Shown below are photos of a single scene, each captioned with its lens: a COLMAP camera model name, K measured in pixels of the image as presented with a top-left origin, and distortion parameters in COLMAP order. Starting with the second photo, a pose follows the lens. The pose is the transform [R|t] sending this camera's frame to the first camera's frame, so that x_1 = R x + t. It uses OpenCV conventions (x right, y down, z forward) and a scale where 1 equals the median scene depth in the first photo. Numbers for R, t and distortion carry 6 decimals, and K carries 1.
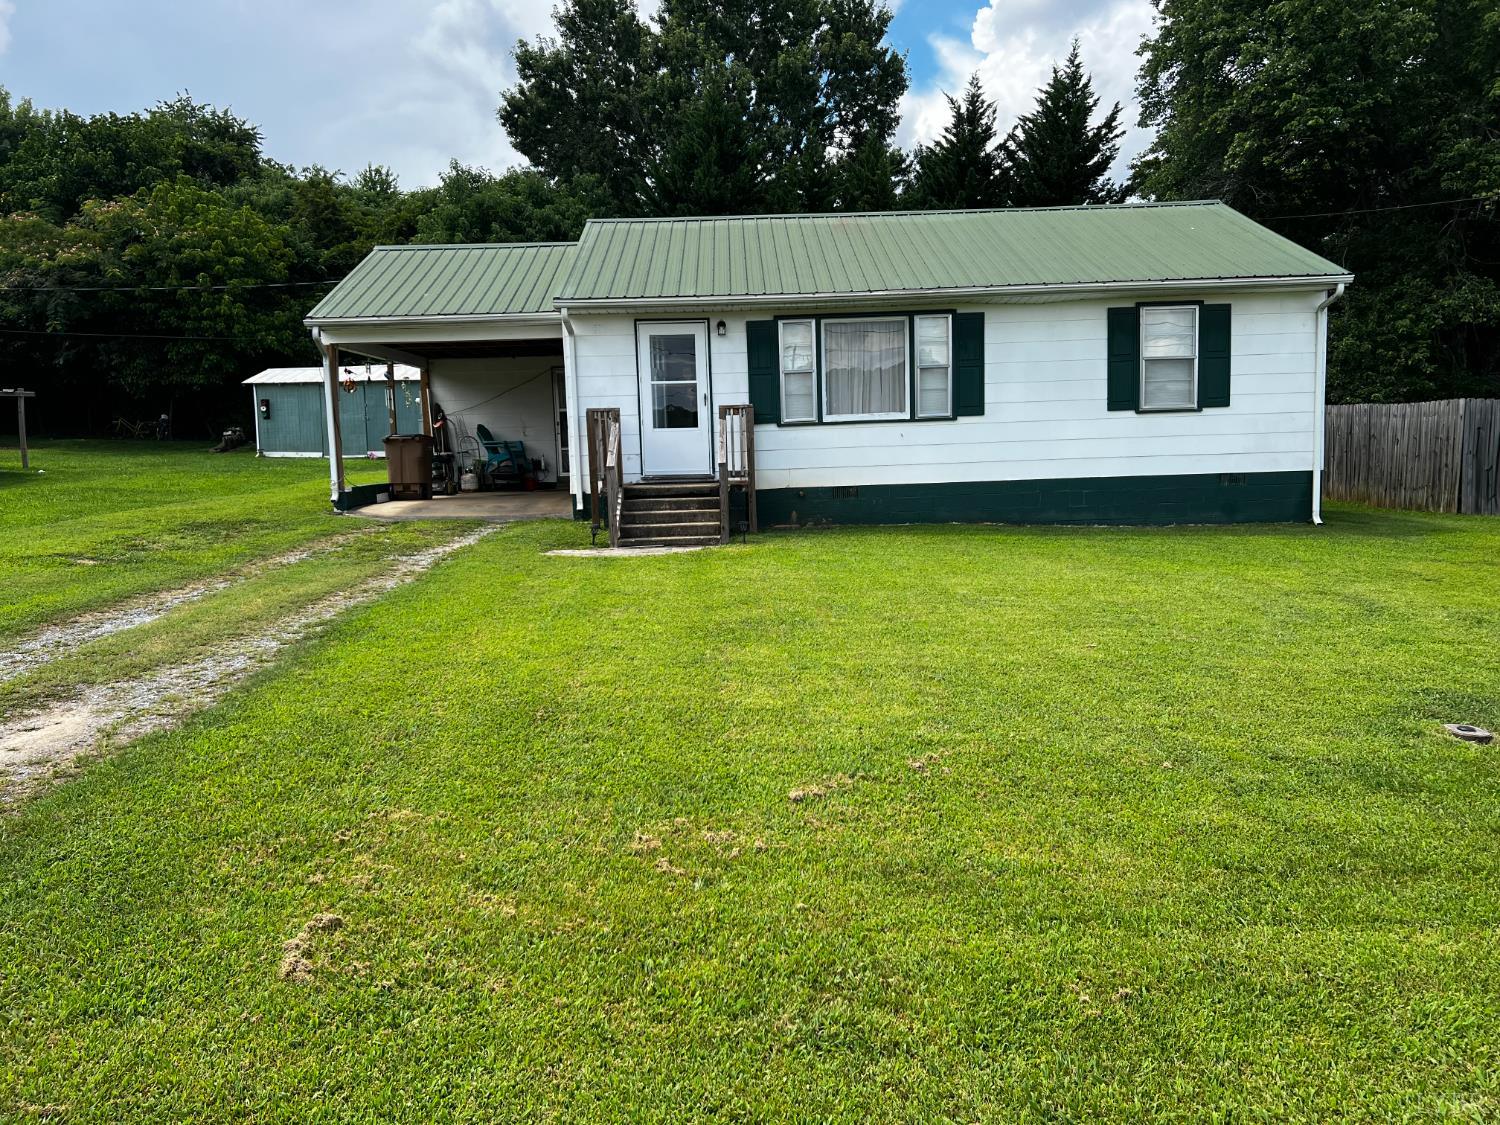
lens RADIAL K [[1126.6, 0, 750.0], [0, 1126.6, 562.5], [0, 0, 1]] dist [0.052578, -0.051519]
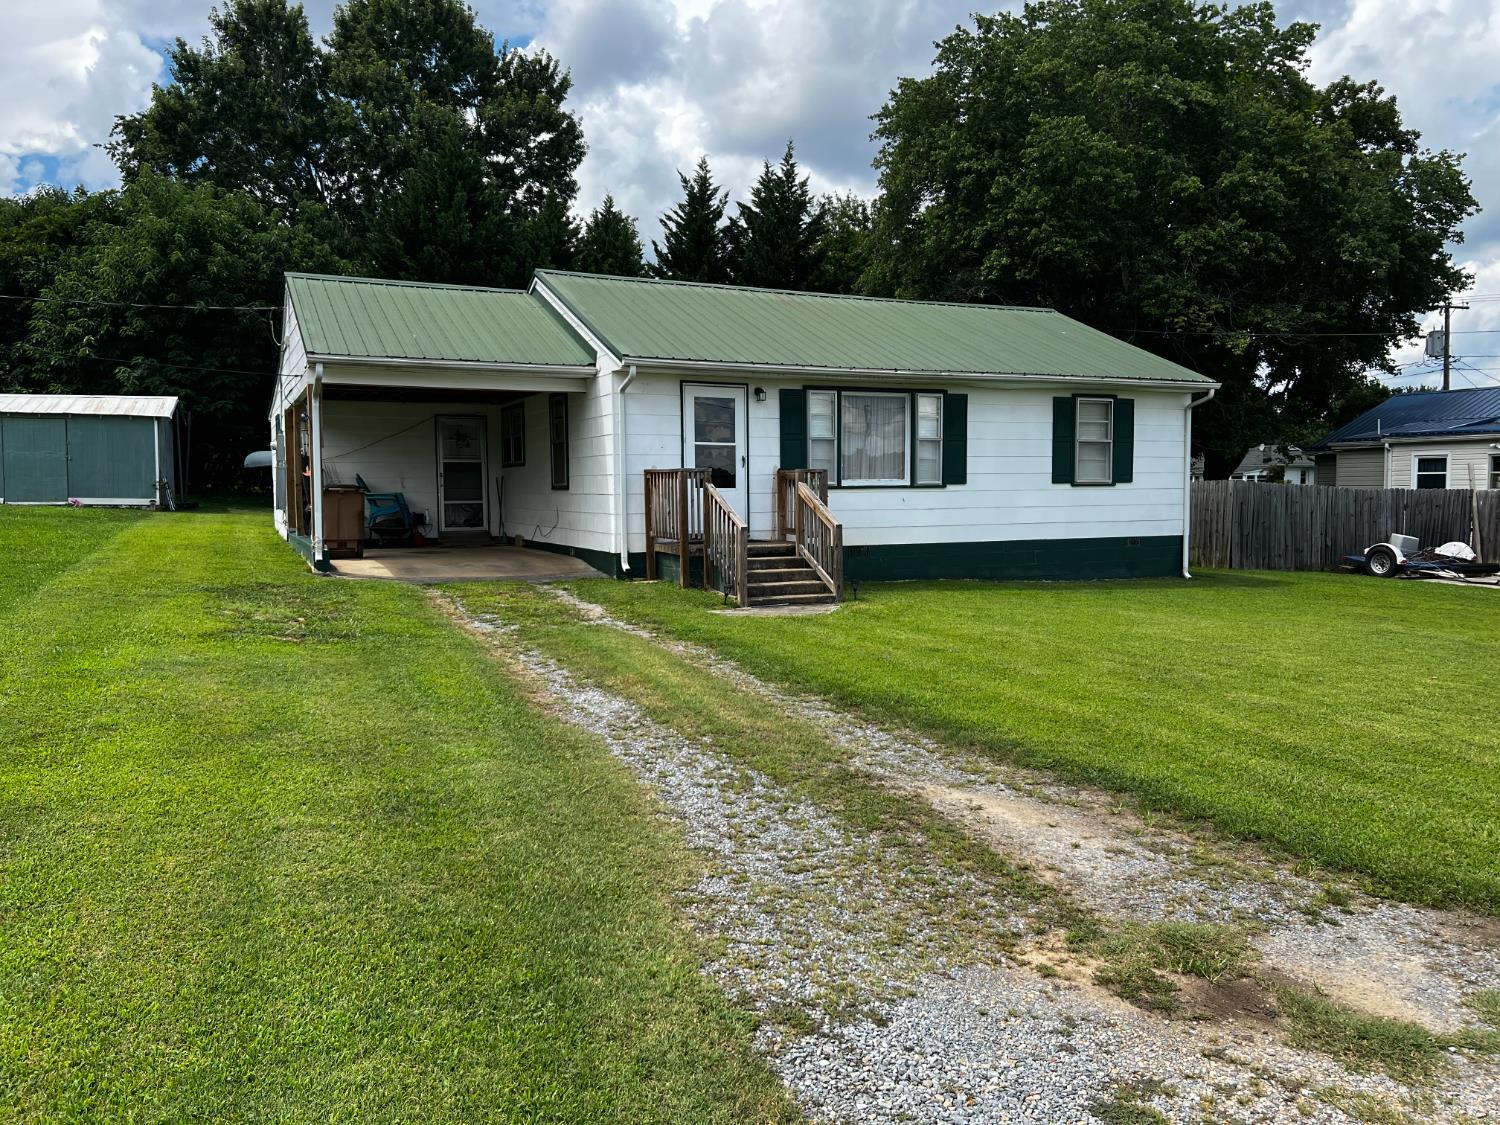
lens RADIAL K [[1126.6, 0, 750.0], [0, 1126.6, 562.5], [0, 0, 1]] dist [0.052578, -0.051519]
pose [[0.911278, -0.002440, 0.411784, -0.455765], [0.021270, 0.998927, -0.041150, -0.009810], [-0.411242, 0.046257, 0.910352, 0.062764]]
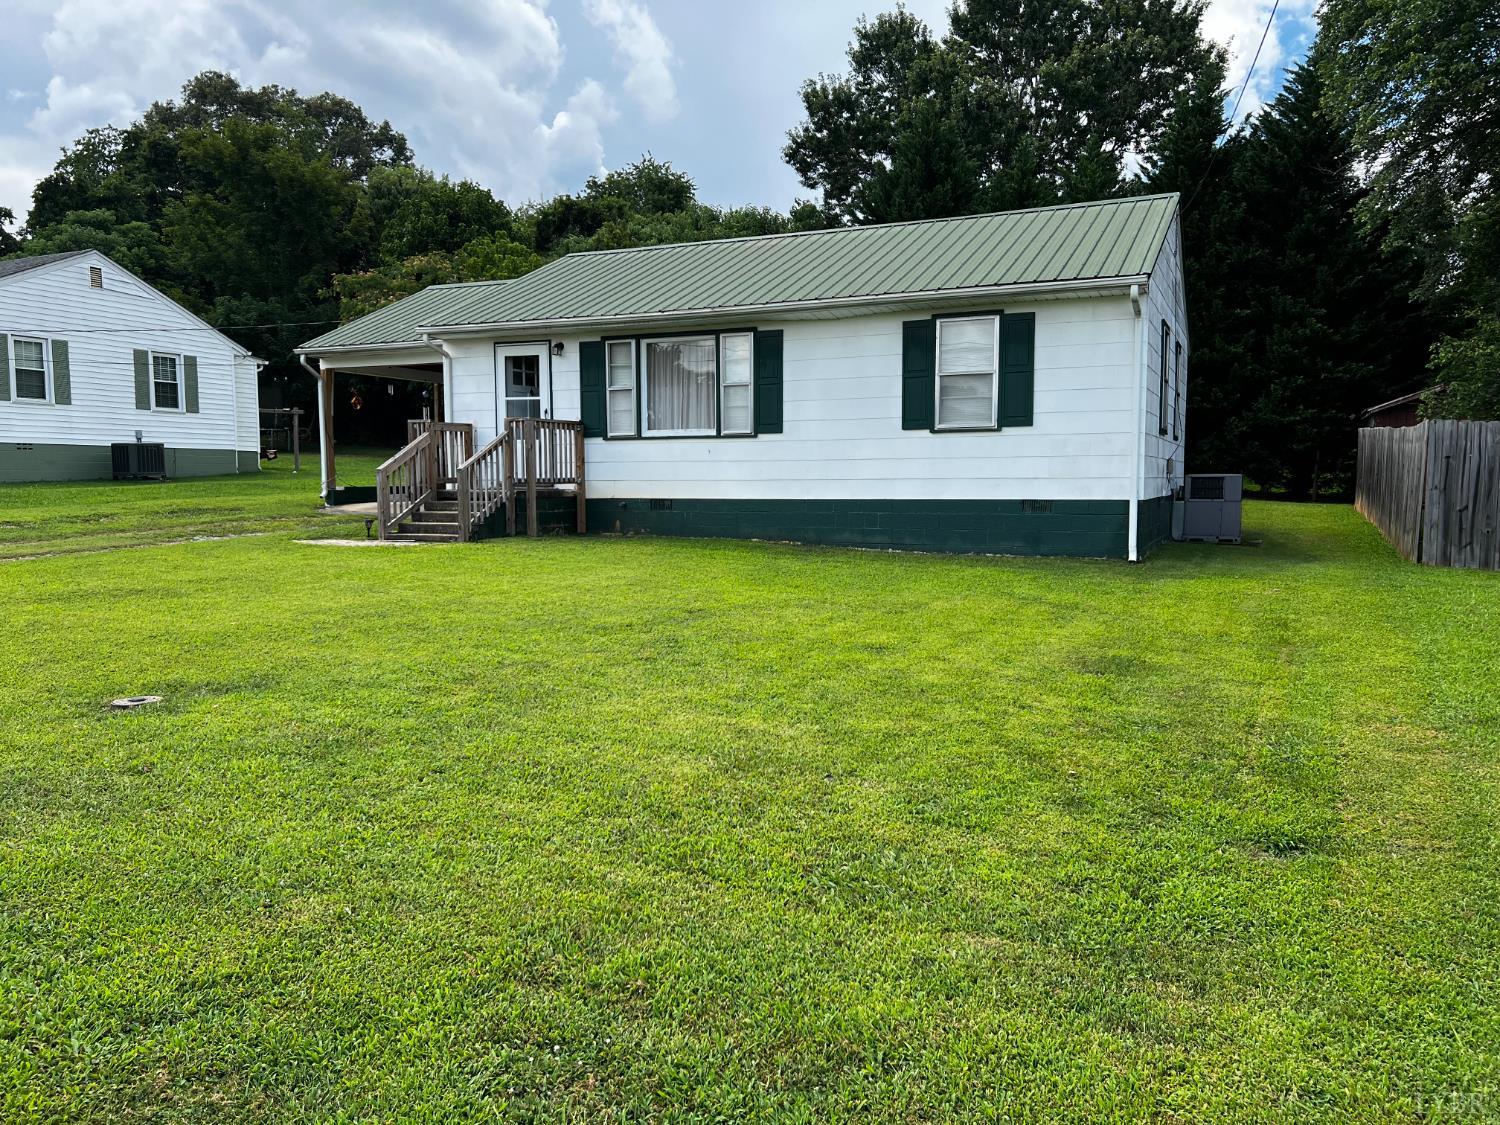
lens RADIAL K [[1126.6, 0, 750.0], [0, 1126.6, 562.5], [0, 0, 1]] dist [0.052578, -0.051519]
pose [[0.907149, 0.059186, -0.416625, 0.600226], [-0.067487, 0.997707, -0.005209, -0.009164], [0.415362, 0.032842, 0.909063, 0.091715]]
